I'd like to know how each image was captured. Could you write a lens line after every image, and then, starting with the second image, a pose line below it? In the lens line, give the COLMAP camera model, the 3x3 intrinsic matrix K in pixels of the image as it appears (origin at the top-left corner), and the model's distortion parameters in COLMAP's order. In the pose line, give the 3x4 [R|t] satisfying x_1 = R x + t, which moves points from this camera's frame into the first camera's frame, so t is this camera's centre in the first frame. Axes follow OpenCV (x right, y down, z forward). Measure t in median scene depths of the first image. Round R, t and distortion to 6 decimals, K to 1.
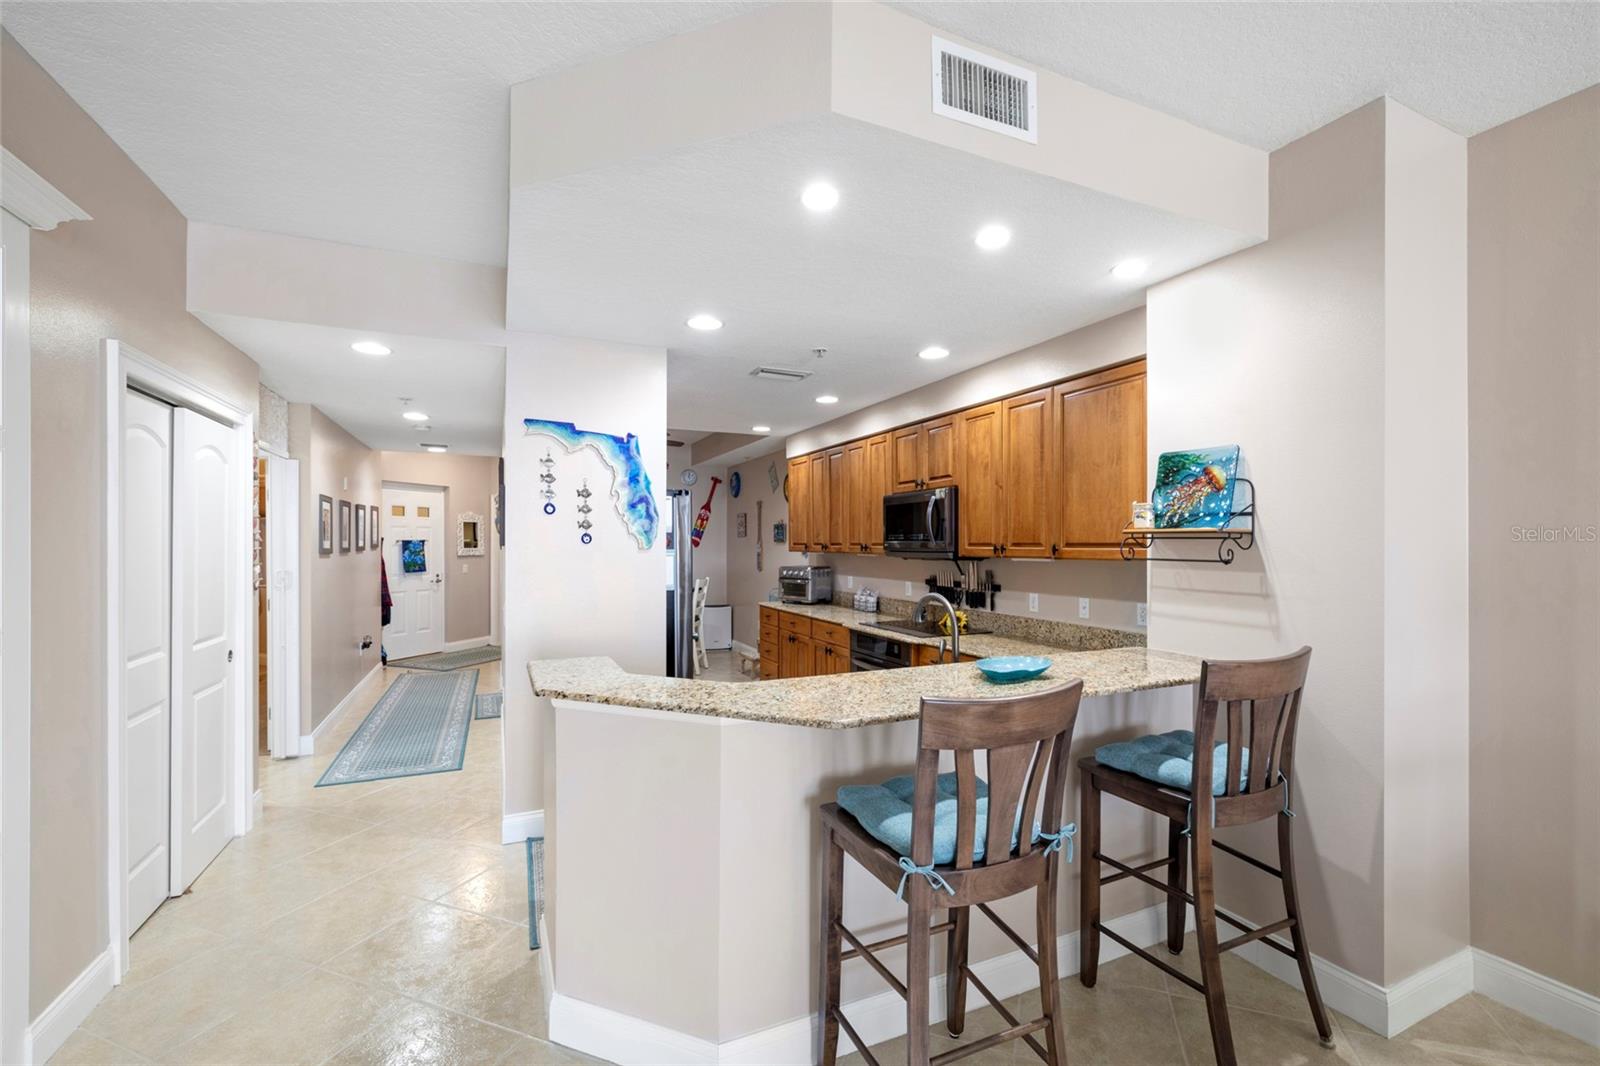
lens RADIAL K [[672.5, 0, 798.7], [0, 672.5, 545.5], [0, 0, 1]] dist [0.001754, 0.001609]
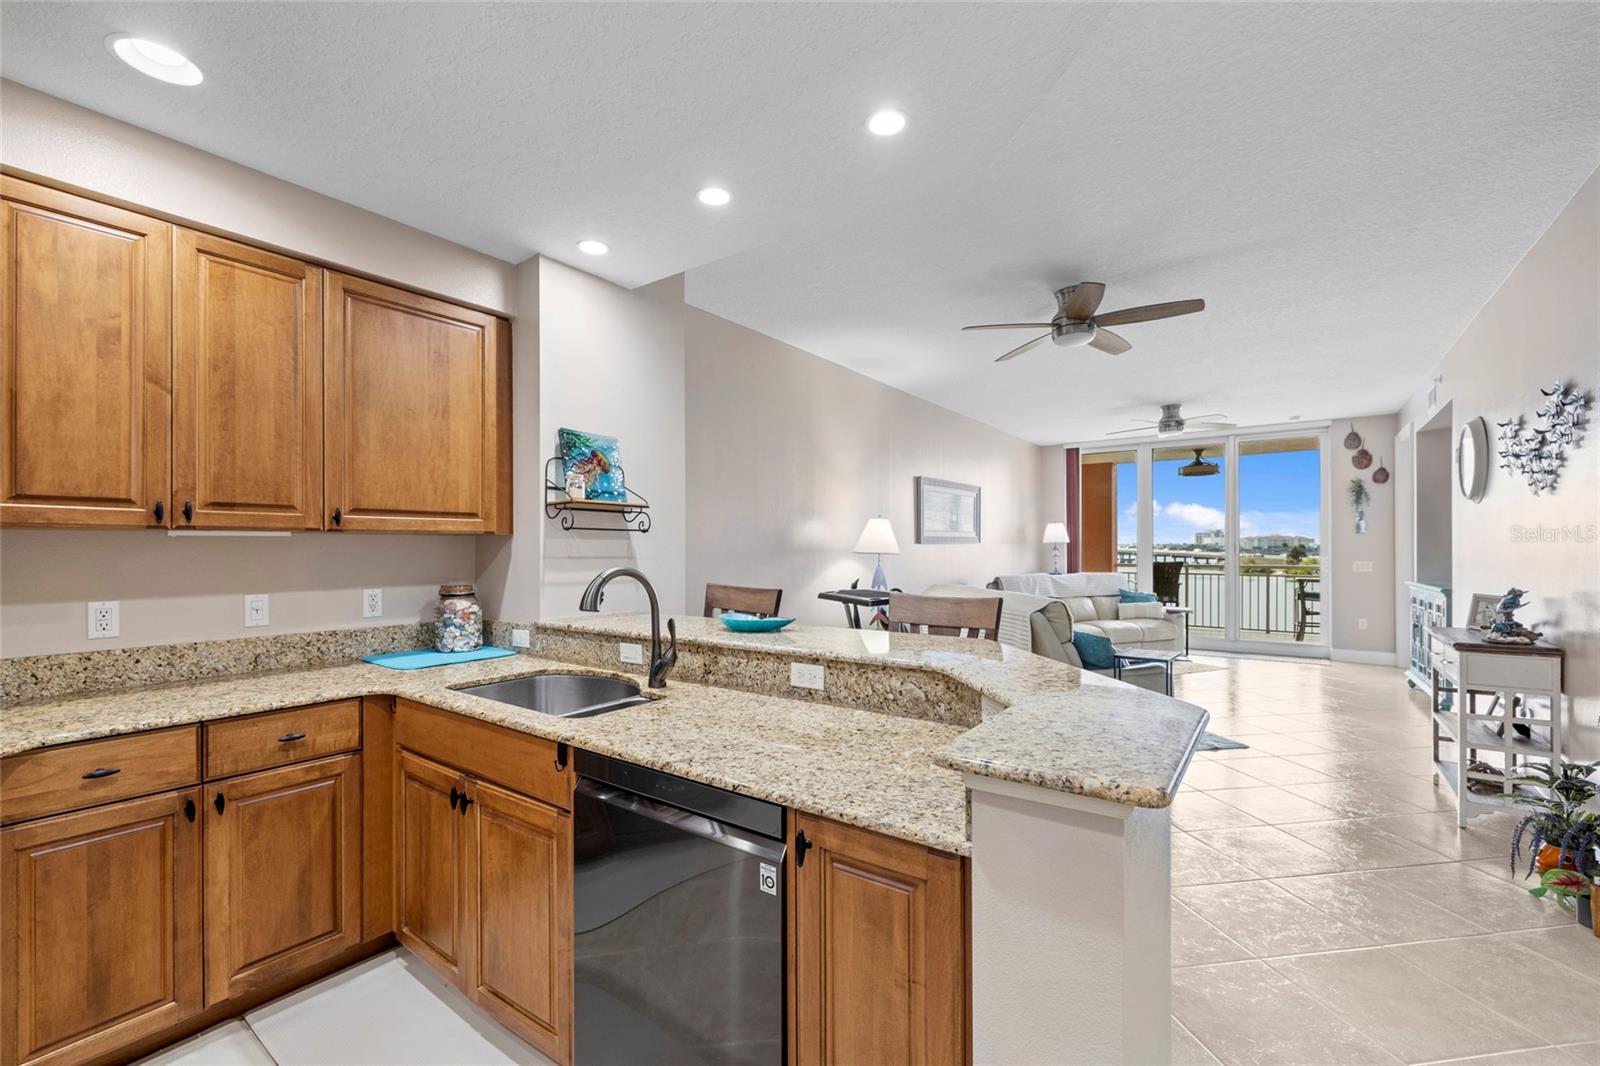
lens RADIAL K [[672.5, 0, 799.2], [0, 672.5, 549.1], [0, 0, 1]] dist [0.001754, 0.001609]
pose [[-0.493659, 0.001920, 0.869653, -0.414543], [0.006302, 0.999979, 0.001369, 0.038666], [-0.869633, 0.006156, -0.493661, 0.906646]]
